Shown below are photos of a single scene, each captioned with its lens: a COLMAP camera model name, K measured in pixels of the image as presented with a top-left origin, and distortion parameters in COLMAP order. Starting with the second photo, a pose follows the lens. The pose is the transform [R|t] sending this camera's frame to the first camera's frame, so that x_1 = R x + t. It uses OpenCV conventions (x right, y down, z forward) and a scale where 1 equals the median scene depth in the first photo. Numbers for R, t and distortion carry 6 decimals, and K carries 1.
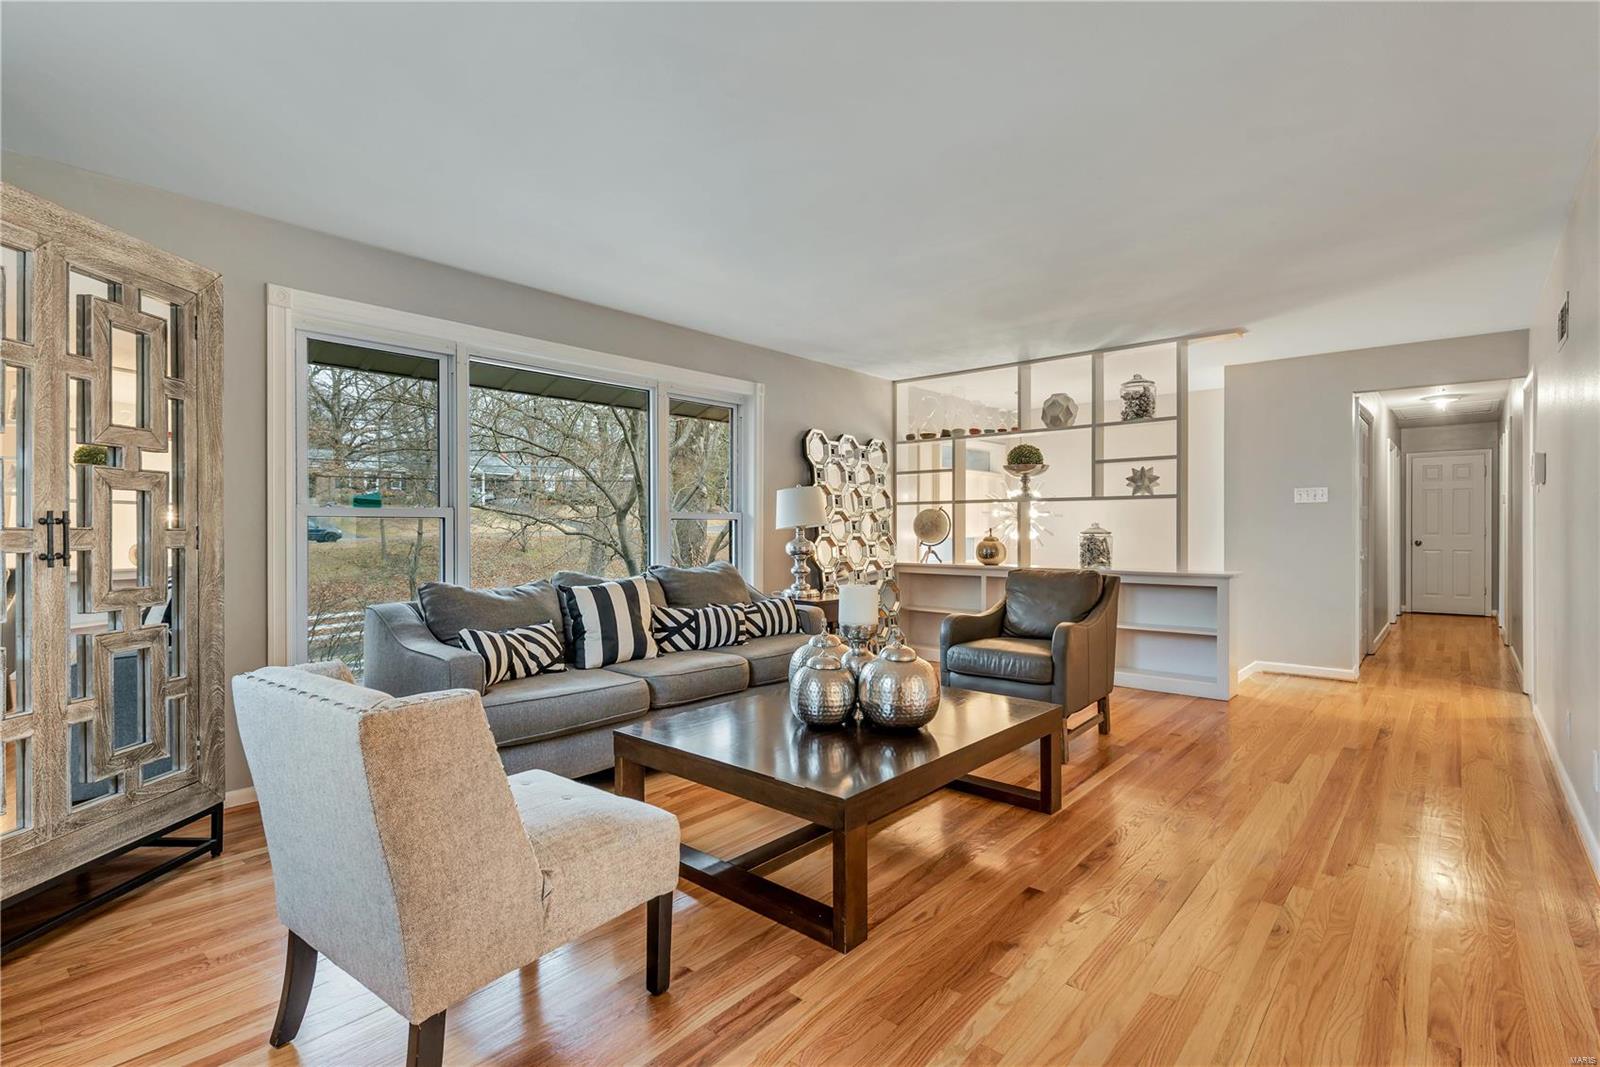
lens RADIAL K [[754.0, 0, 800.7], [0, 754.0, 529.6], [0, 0, 1]] dist [0.008190, -0.000646]
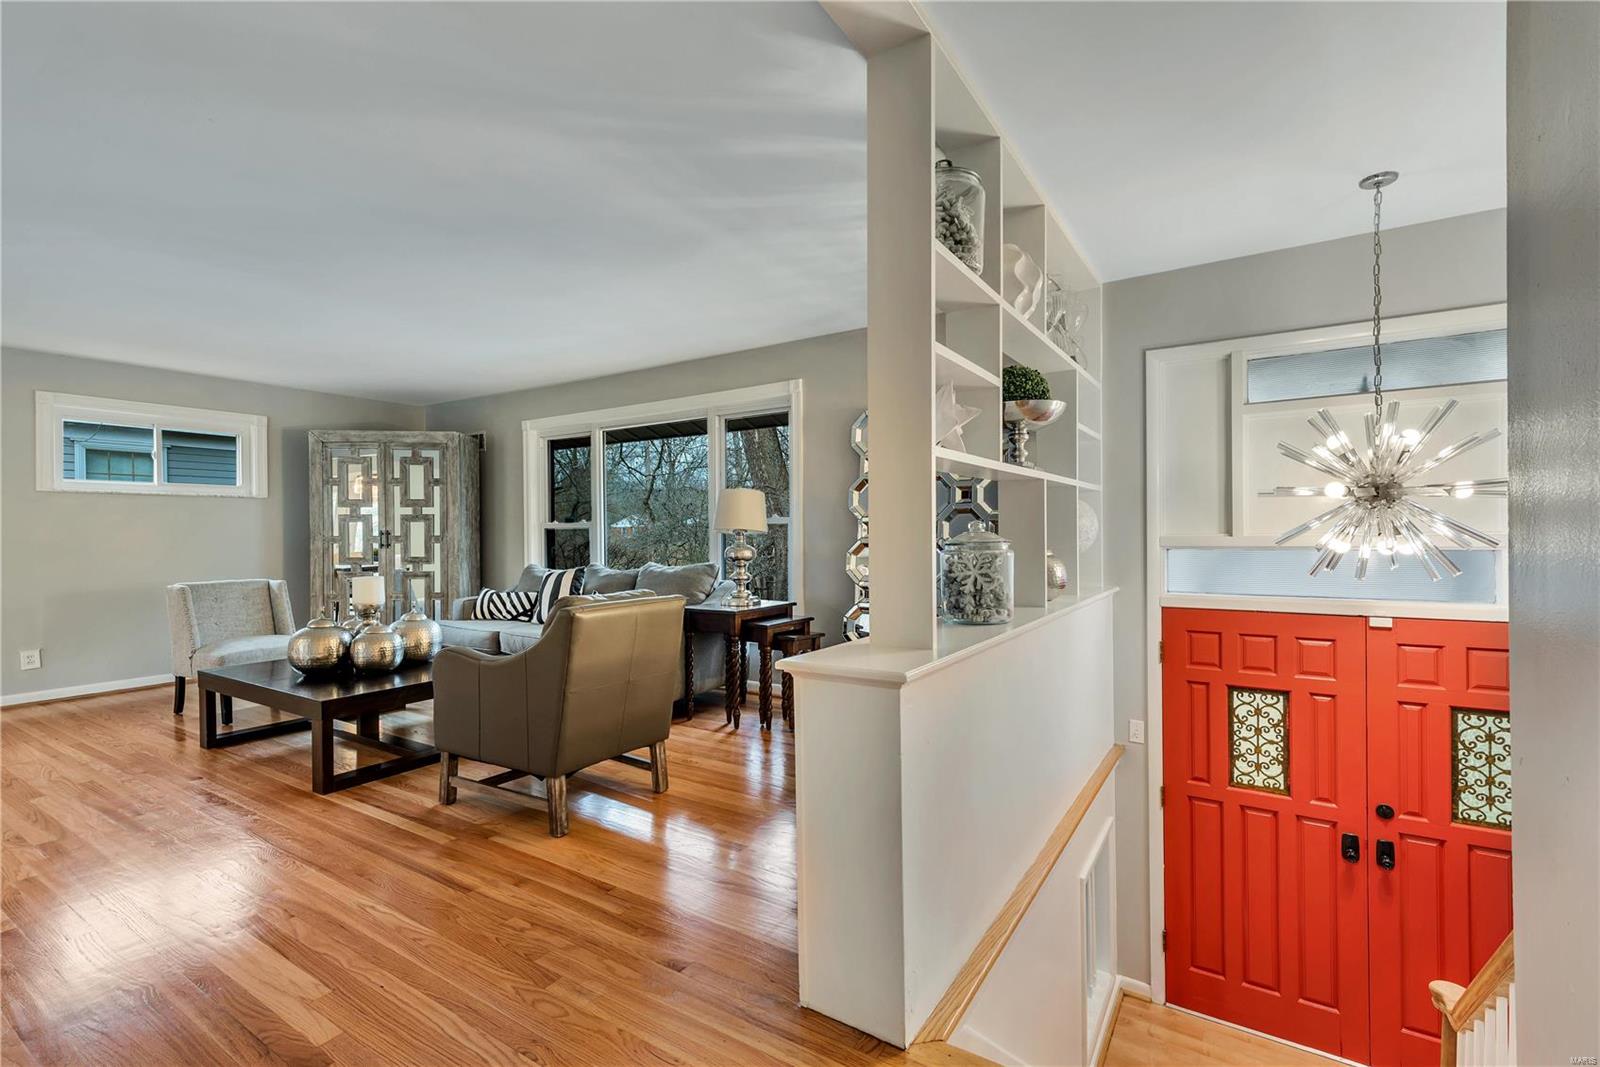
lens RADIAL K [[709.4, 0, 807.4], [0, 709.4, 534.8], [0, 0, 1]] dist [-0.000003, -0.000797]
pose [[0.152433, 0.006980, -0.988289, 1.119925], [0.009183, 0.999922, 0.008478, -0.007902], [0.988271, -0.010367, 0.152357, 1.179959]]
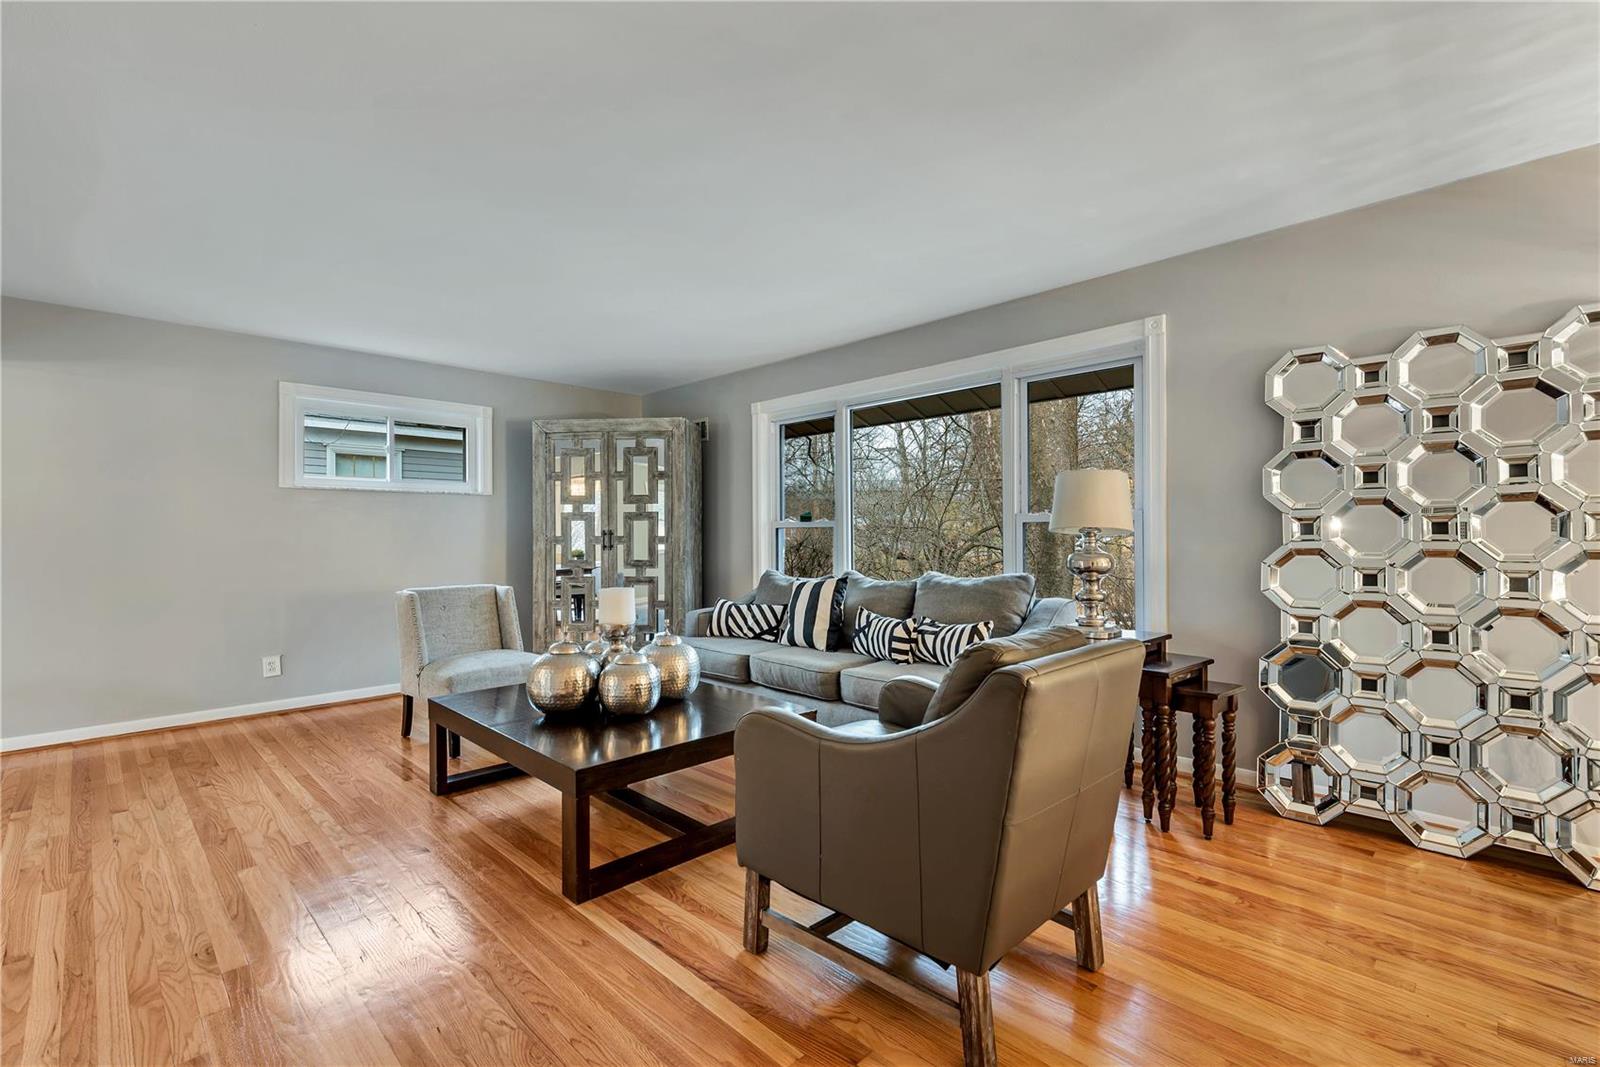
lens RADIAL K [[703.8, 0, 800.0], [0, 703.8, 533.5], [0, 0, 1]] dist [0.009679, -0.000683]
pose [[-0.071530, 0.001212, -0.997438, 0.799564], [0.006990, 0.999975, 0.000714, -0.004501], [0.997414, -0.006921, -0.071537, 0.981528]]
